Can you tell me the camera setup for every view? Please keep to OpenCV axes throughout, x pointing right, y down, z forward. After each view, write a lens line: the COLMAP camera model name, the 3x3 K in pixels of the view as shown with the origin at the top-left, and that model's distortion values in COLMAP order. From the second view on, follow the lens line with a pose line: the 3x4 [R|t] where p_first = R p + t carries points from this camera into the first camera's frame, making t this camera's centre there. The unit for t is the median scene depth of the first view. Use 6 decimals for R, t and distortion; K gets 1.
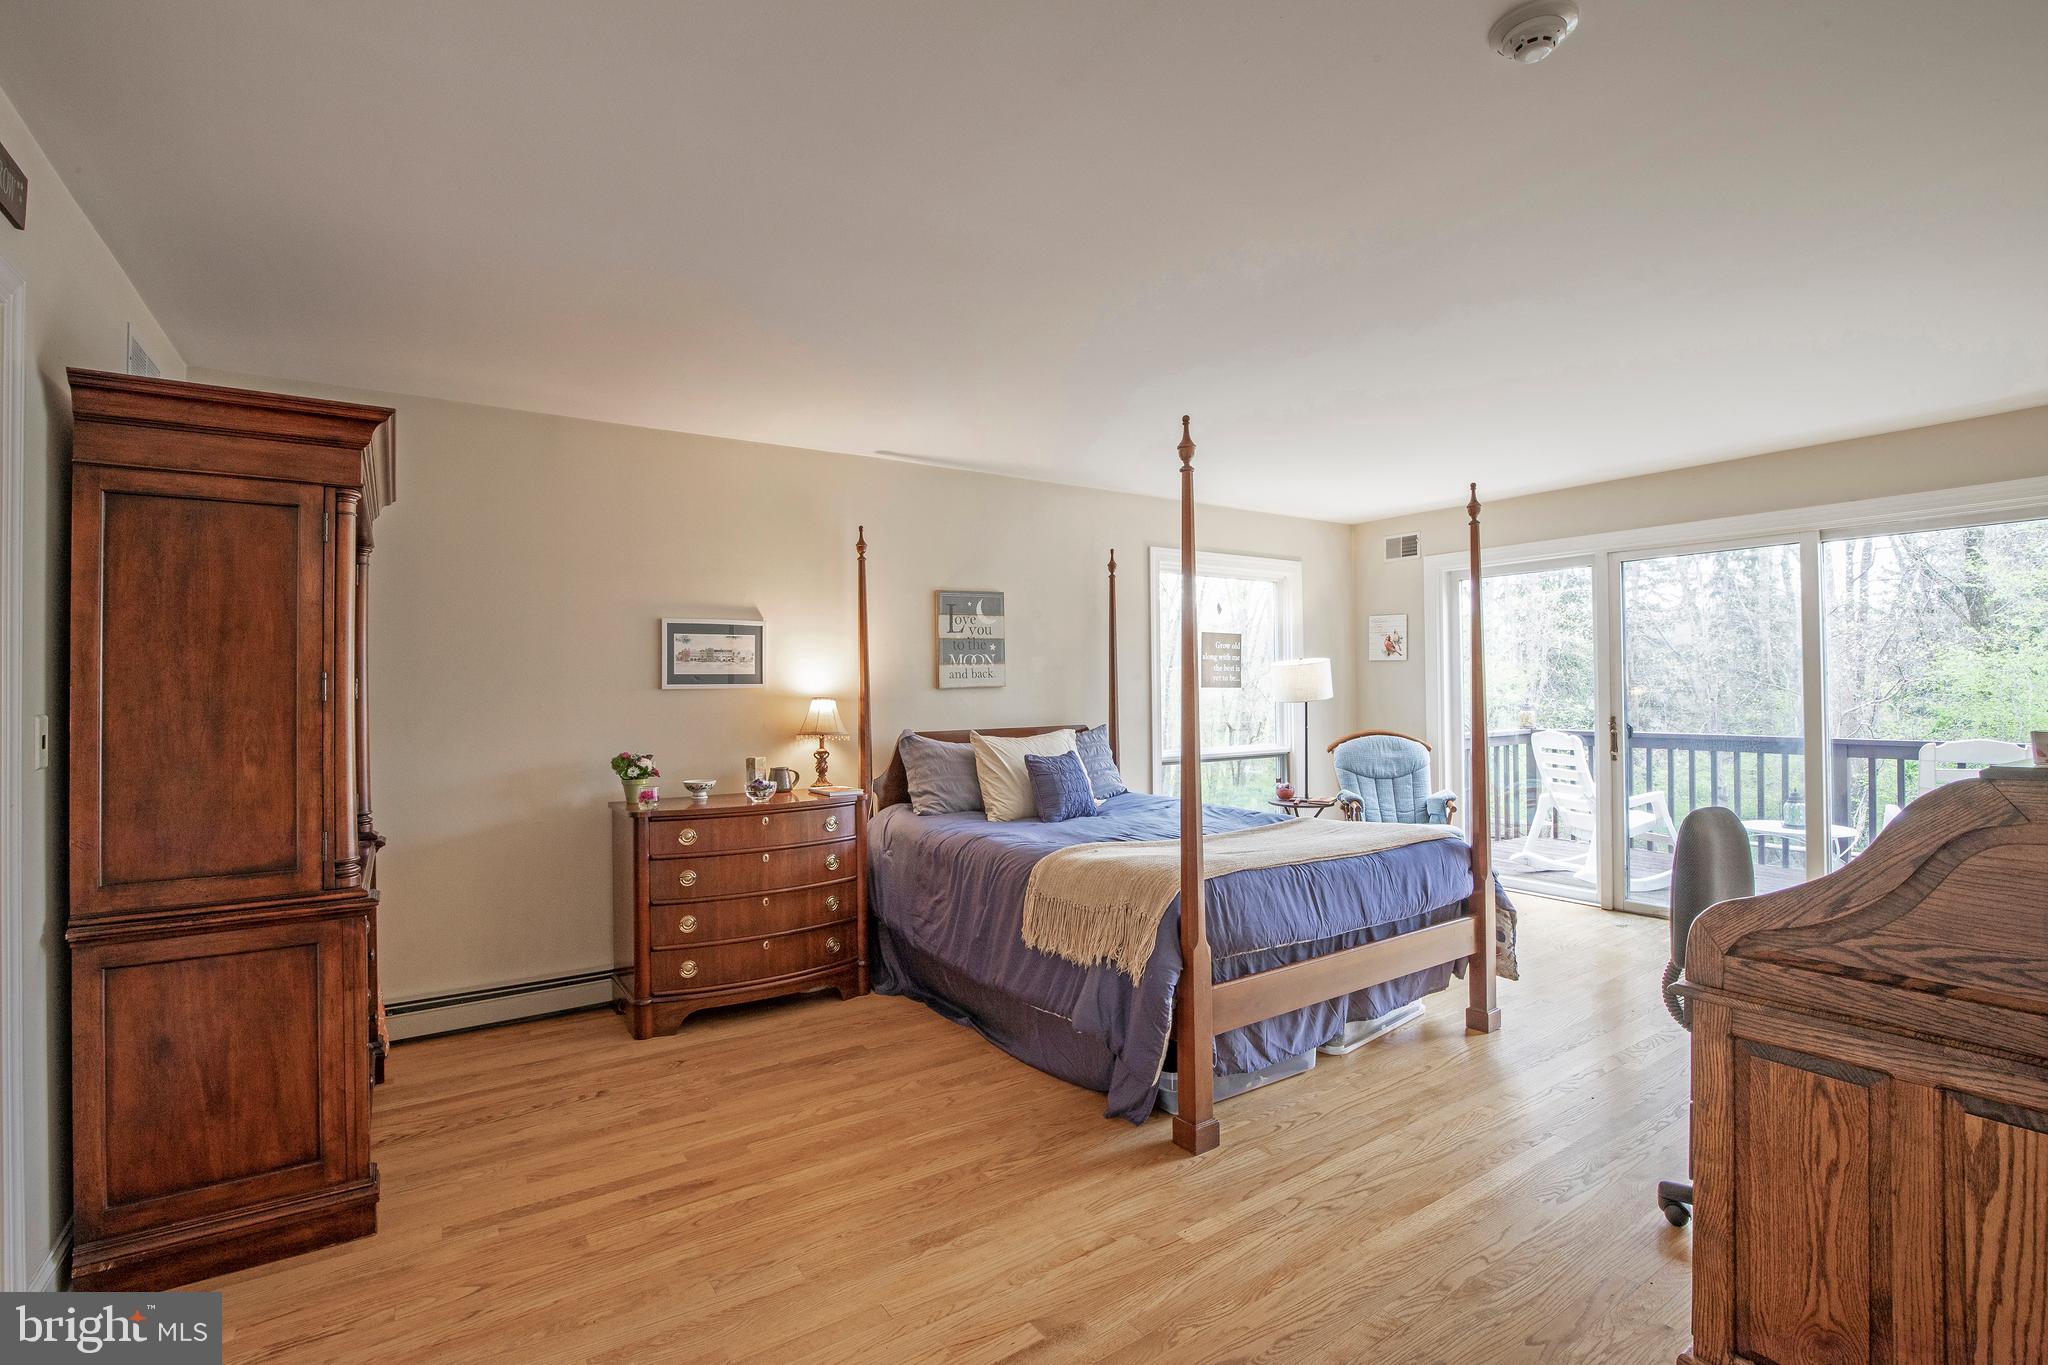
lens RADIAL K [[939.7, 0, 1031.7], [0, 939.7, 673.0], [0, 0, 1]] dist [-0.034207, 0.005687]
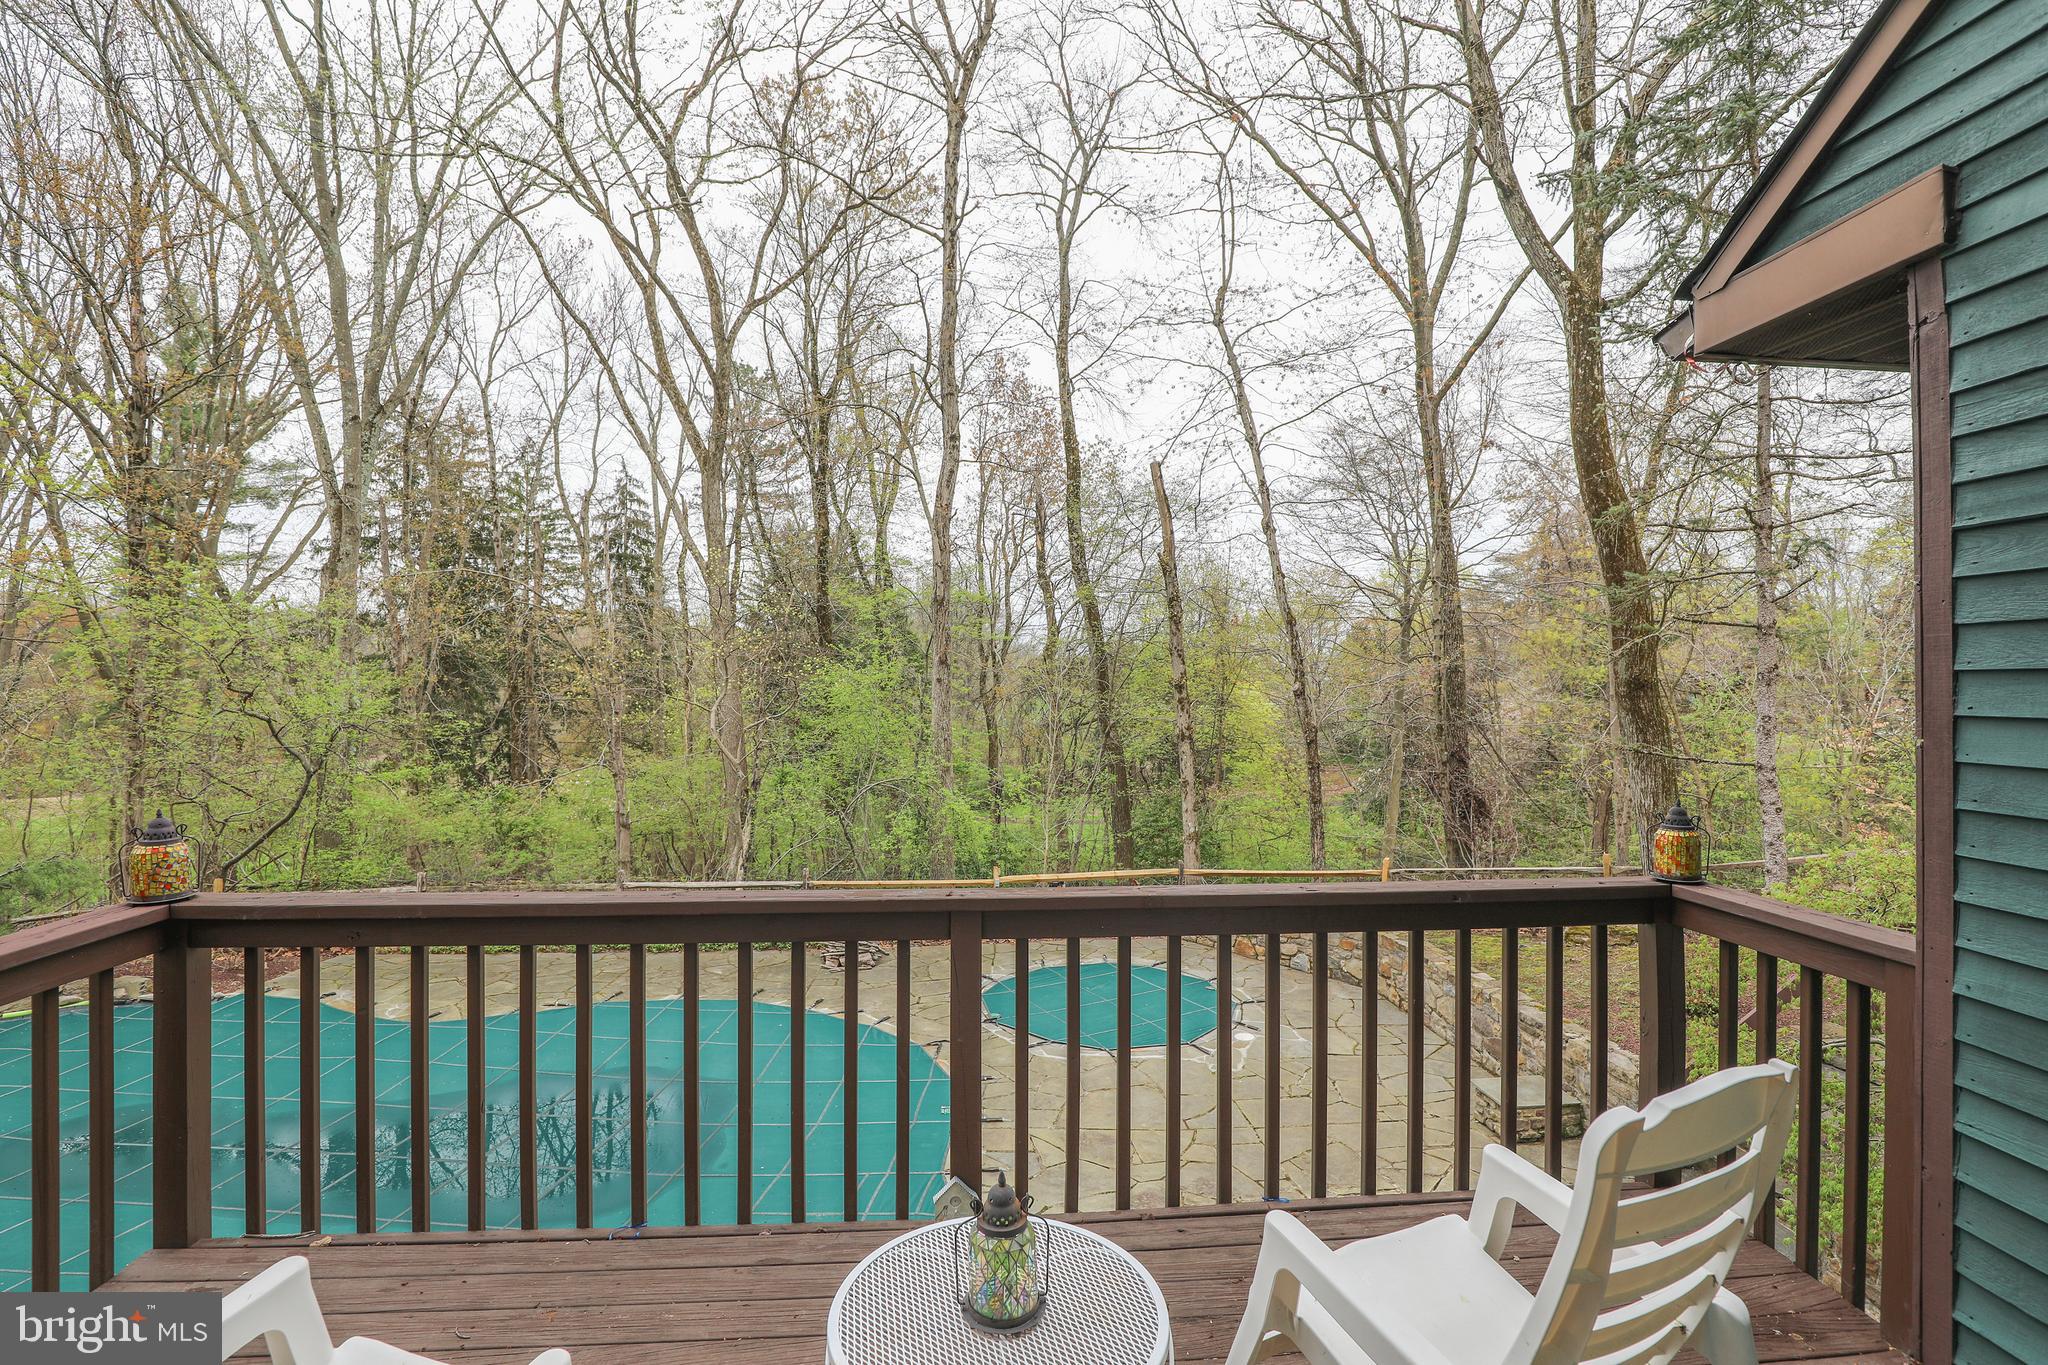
lens RADIAL K [[939.7, 0, 1031.7], [0, 939.7, 673.0], [0, 0, 1]] dist [-0.034207, 0.005687]
pose [[0.485829, 0.020212, 0.873820, 0.542467], [-0.021561, 0.999706, -0.011136, -0.026632], [-0.873788, -0.013430, 0.486122, 0.799981]]
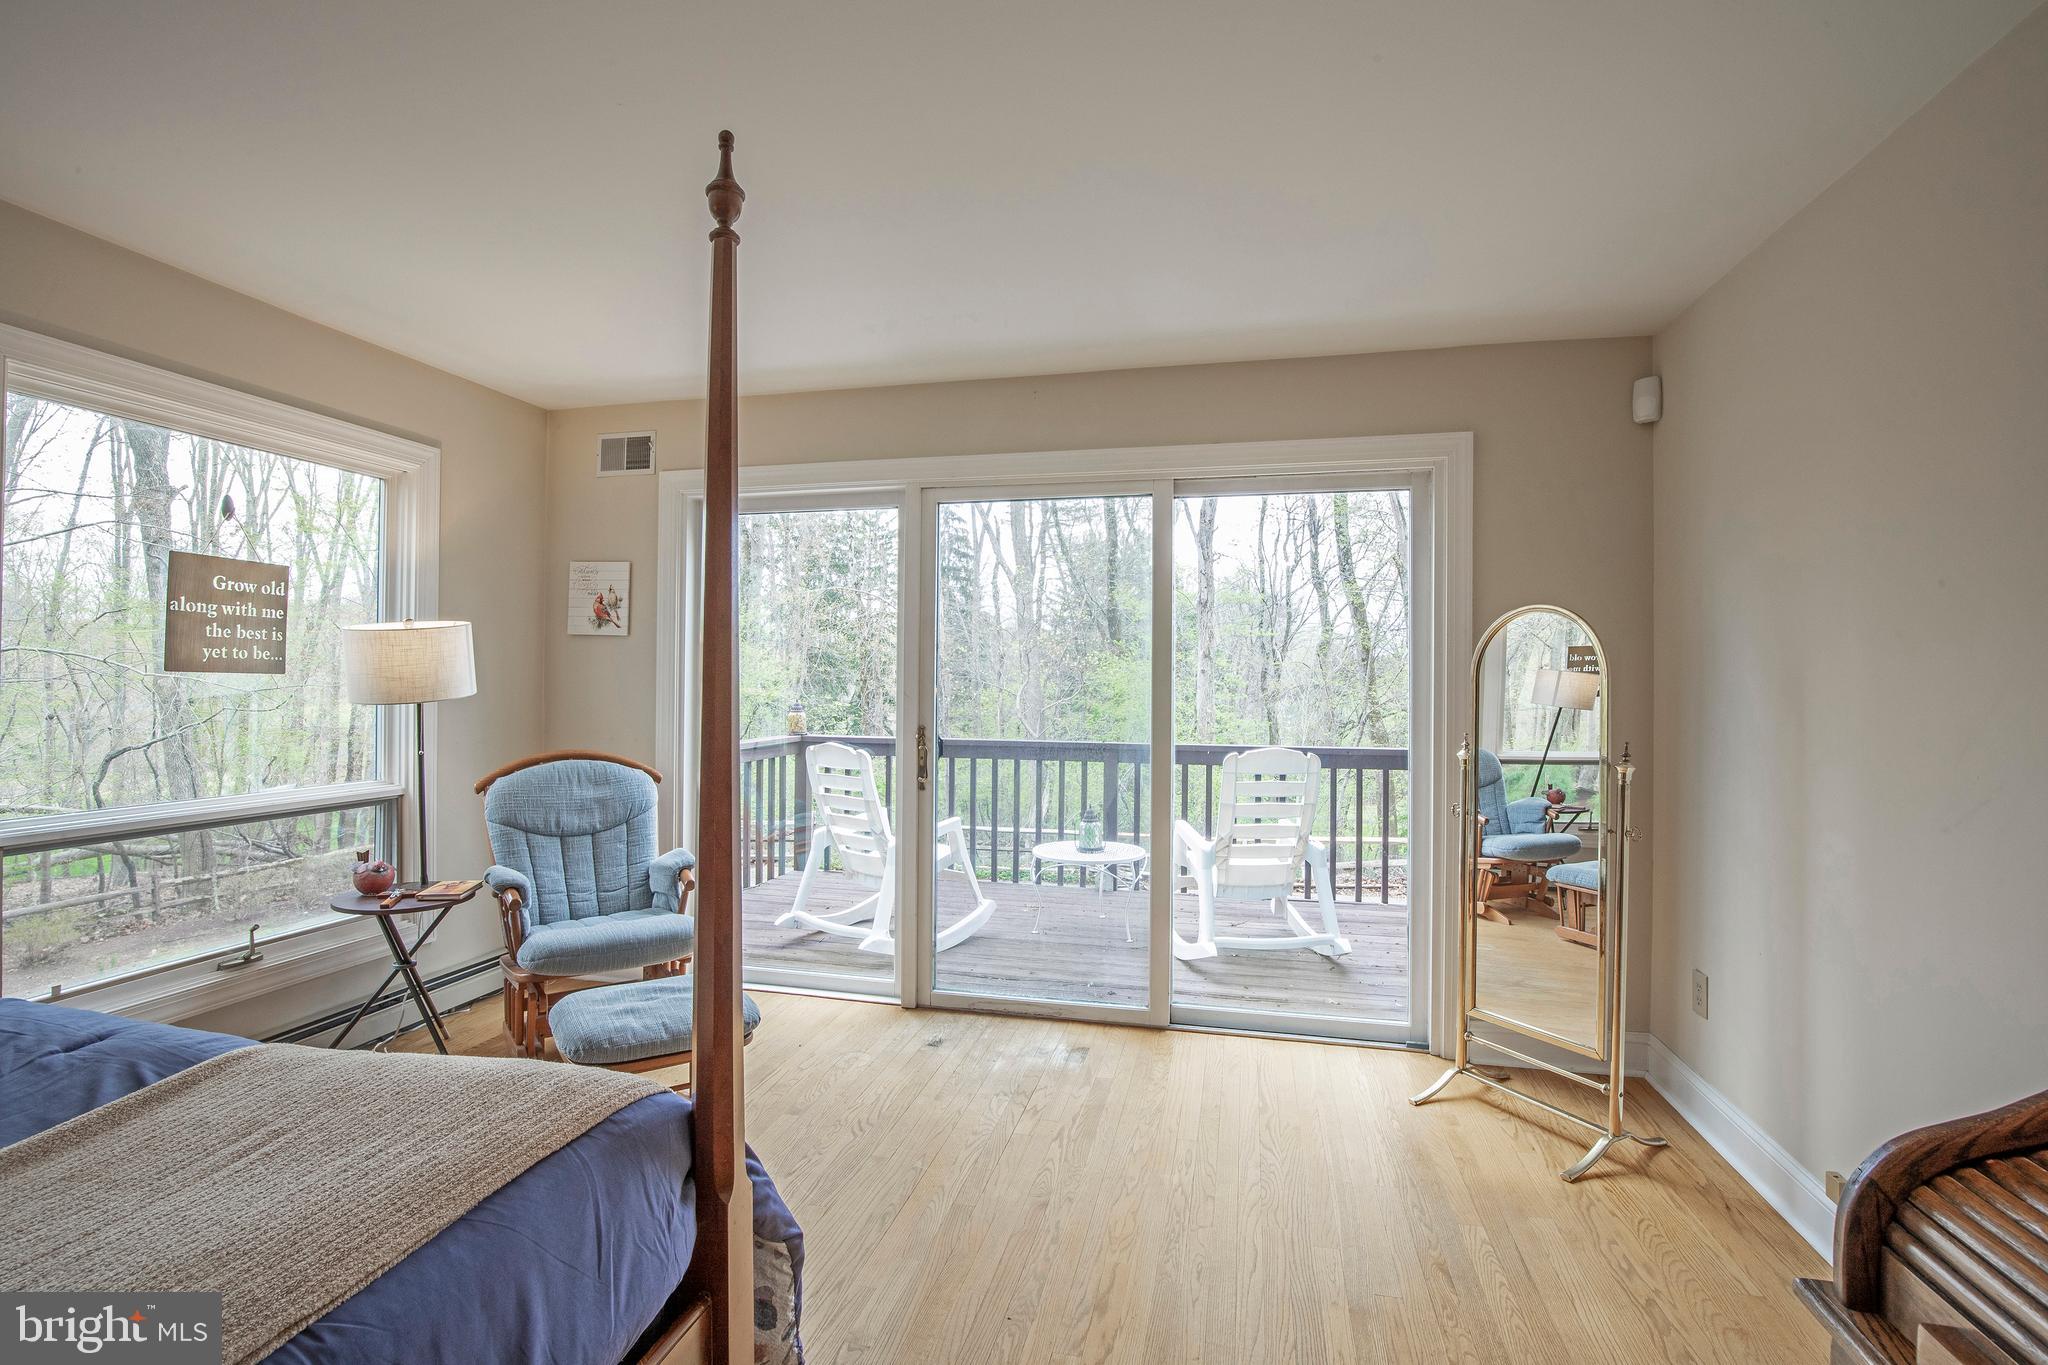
lens RADIAL K [[939.7, 0, 1031.7], [0, 939.7, 673.0], [0, 0, 1]] dist [-0.034207, 0.005687]
pose [[0.735566, 0.021618, 0.677108, 0.189935], [-0.025002, 0.999676, -0.004756, 0.007794], [-0.676992, -0.013431, 0.735868, 0.383456]]
